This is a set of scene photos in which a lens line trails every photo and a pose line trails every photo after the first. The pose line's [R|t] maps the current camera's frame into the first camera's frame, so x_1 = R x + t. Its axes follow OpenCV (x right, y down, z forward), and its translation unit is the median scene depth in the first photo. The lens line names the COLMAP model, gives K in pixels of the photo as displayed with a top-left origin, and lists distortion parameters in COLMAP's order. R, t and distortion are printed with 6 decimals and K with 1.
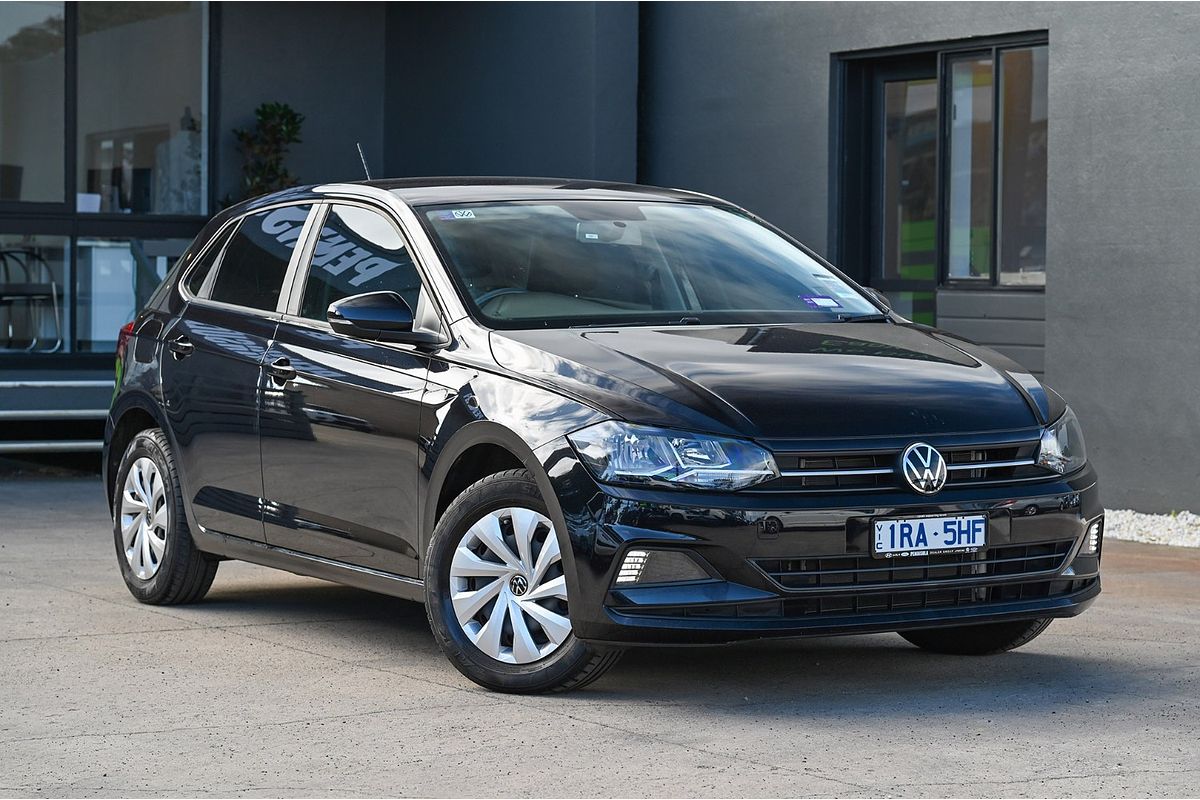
lens RADIAL K [[2790.2, 0, 603.0], [0, 2790.2, 398.0], [0, 0, 1]] dist [0.076857, 0.000000]
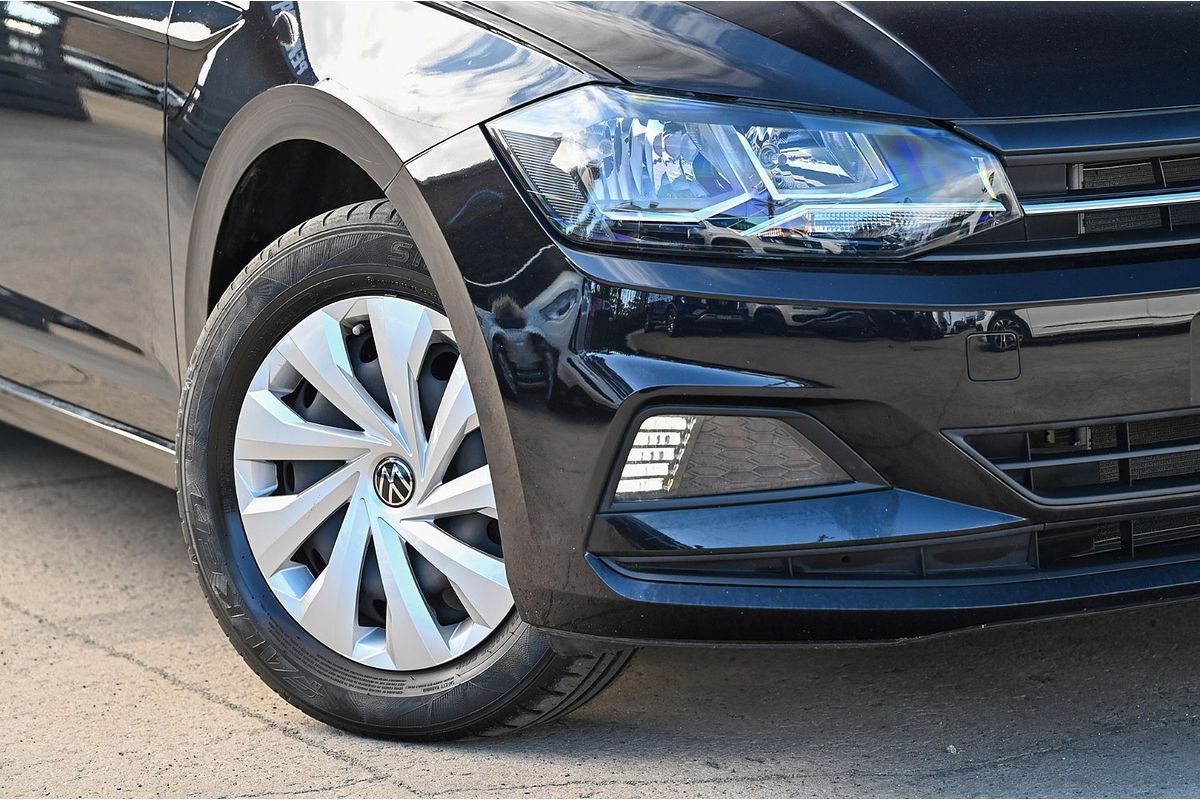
lens RADIAL K [[3975.2, 0, 596.2], [0, 3975.2, 398.2], [0, 0, 1]] dist [0.103627, 0.000000]
pose [[0.998762, -0.031378, -0.038609, 0.023792], [0.035777, 0.992237, 0.119103, -0.015173], [0.034572, -0.120337, 0.992131, 0.428009]]
